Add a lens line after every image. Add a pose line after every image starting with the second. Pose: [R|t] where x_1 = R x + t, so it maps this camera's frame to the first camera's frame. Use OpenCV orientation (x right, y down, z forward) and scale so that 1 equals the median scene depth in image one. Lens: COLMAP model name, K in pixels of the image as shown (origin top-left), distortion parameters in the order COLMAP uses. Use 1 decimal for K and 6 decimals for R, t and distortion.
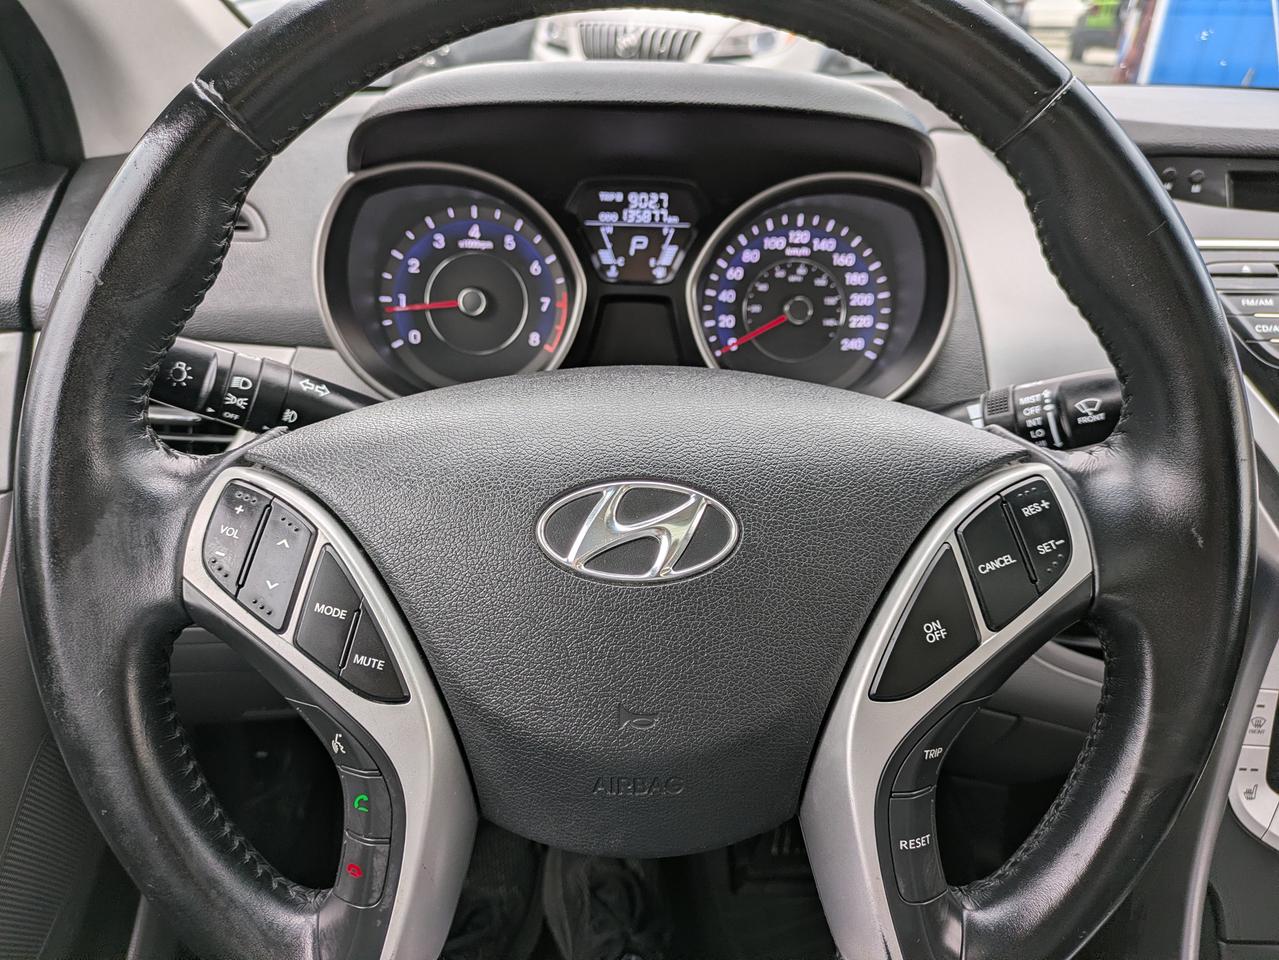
lens RADIAL K [[959.0, 0, 634.0], [0, 959.0, 483.1], [0, 0, 1]] dist [0.044045, -0.008259]
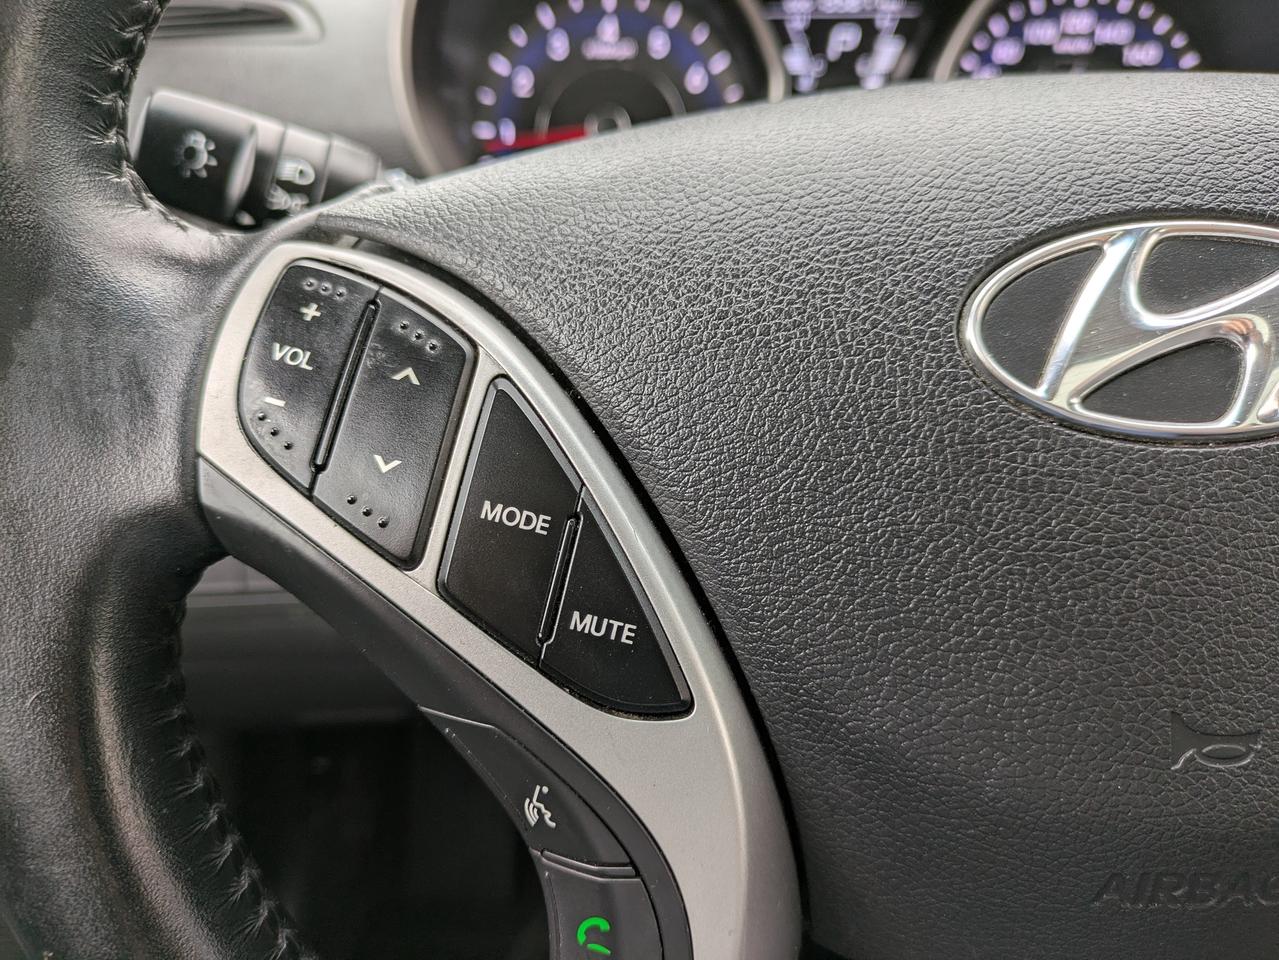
lens RADIAL K [[950.0, 0, 634.1], [0, 950.0, 480.3], [0, 0, 1]] dist [-0.003878, -0.004065]
pose [[0.999495, -0.021666, -0.023260, -0.238524], [0.021772, 0.999754, 0.004315, 0.110123], [0.023160, -0.004819, 0.999720, 0.531658]]
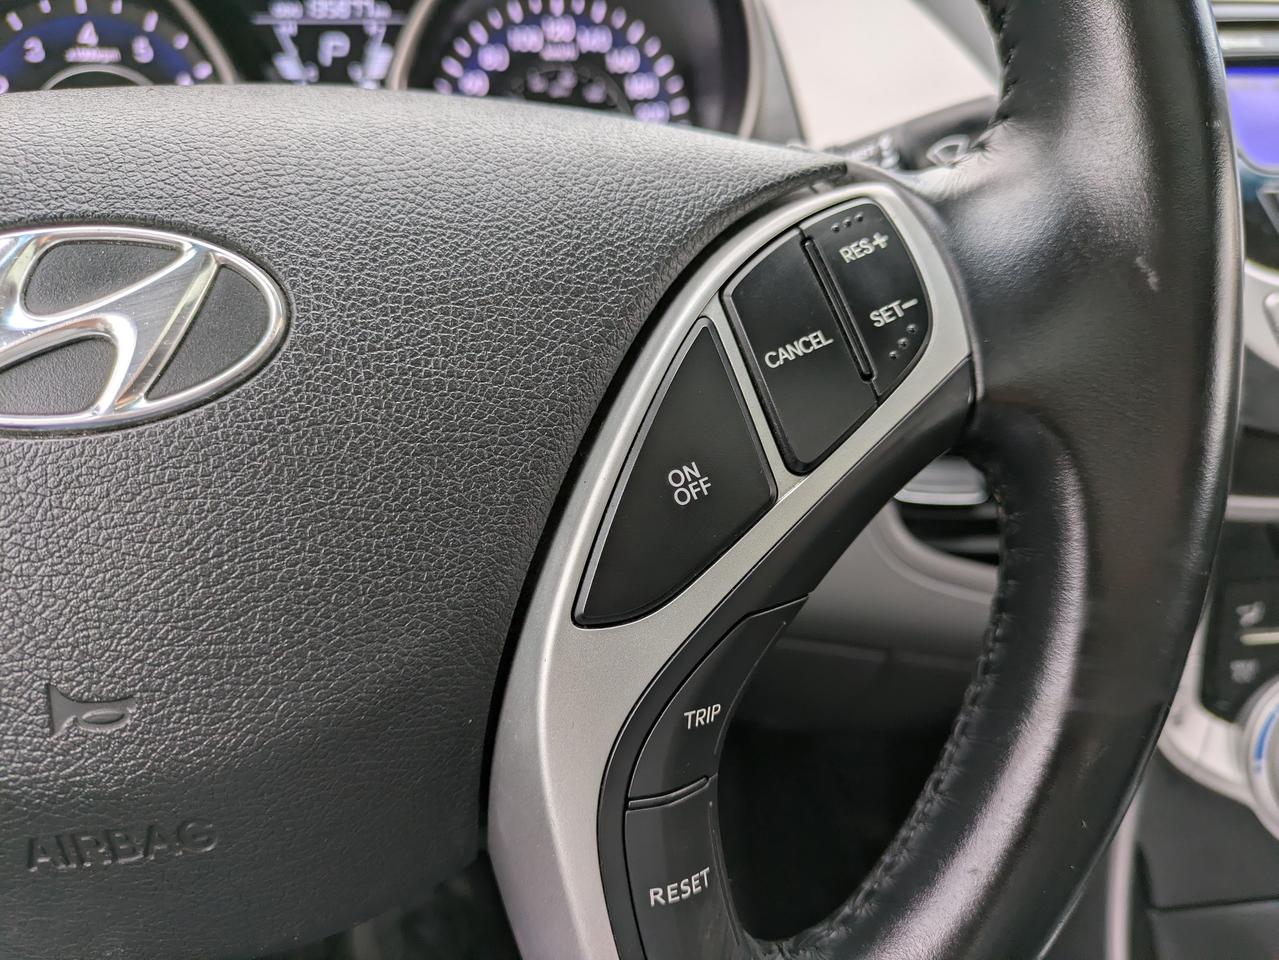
lens RADIAL K [[944.3, 0, 635.1], [0, 944.3, 499.7], [0, 0, 1]] dist [0.017463, -0.007901]
pose [[0.991768, -0.078264, 0.101344, 0.221213], [0.075817, 0.996735, 0.027785, 0.140103], [-0.103188, -0.019872, 0.994463, 0.477328]]
